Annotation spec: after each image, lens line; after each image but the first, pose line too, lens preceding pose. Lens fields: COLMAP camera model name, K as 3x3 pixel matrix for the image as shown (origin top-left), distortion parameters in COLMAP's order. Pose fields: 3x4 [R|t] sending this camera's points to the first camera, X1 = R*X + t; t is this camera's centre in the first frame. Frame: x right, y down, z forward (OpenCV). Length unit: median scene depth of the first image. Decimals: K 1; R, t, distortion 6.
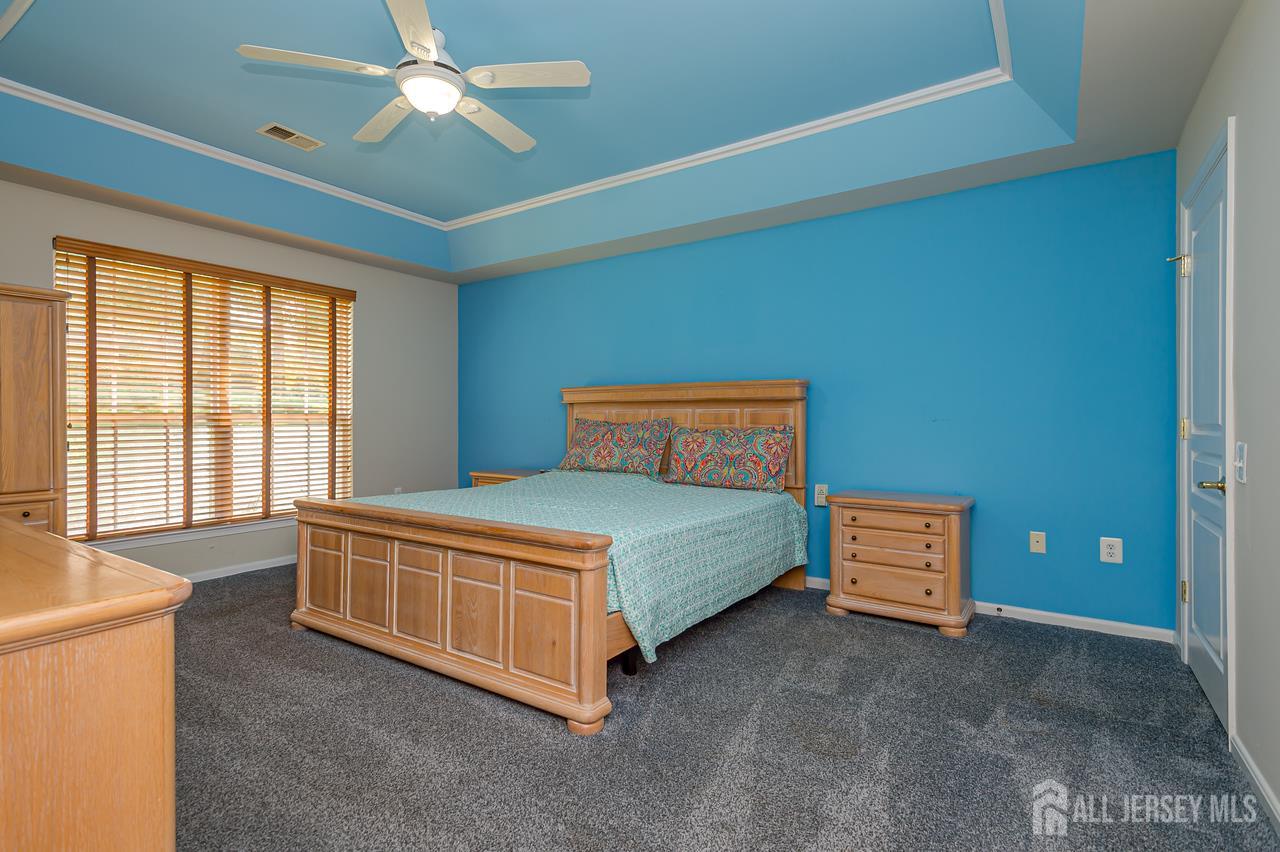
lens RADIAL K [[595.9, 0, 664.9], [0, 595.9, 423.8], [0, 0, 1]] dist [0.009050, -0.001467]
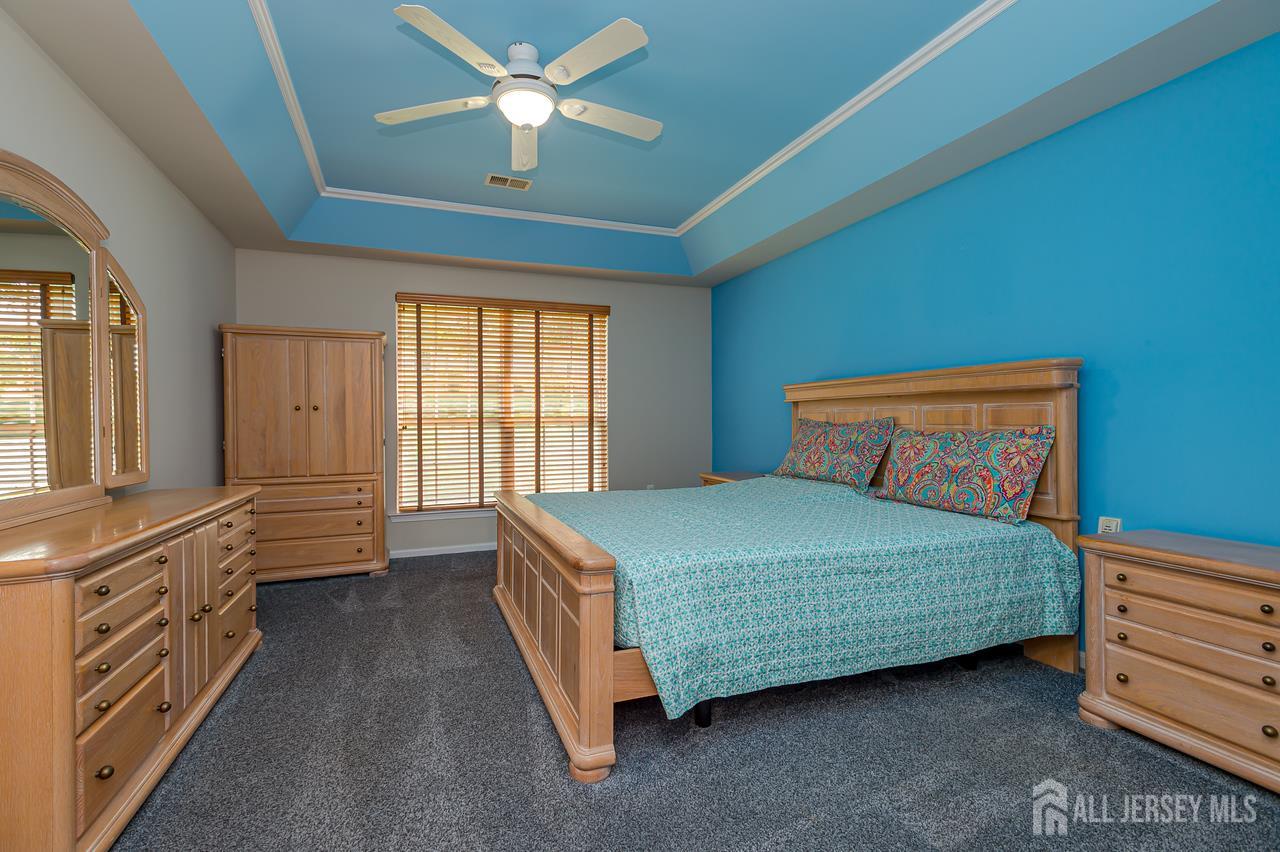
lens RADIAL K [[595.9, 0, 643.5], [0, 595.9, 423.0], [0, 0, 1]] dist [0.009050, -0.001467]
pose [[0.814150, -0.004006, -0.580641, 0.233031], [0.003184, 0.999992, -0.002435, -0.001639], [0.580646, 0.000134, 0.814156, 0.173173]]
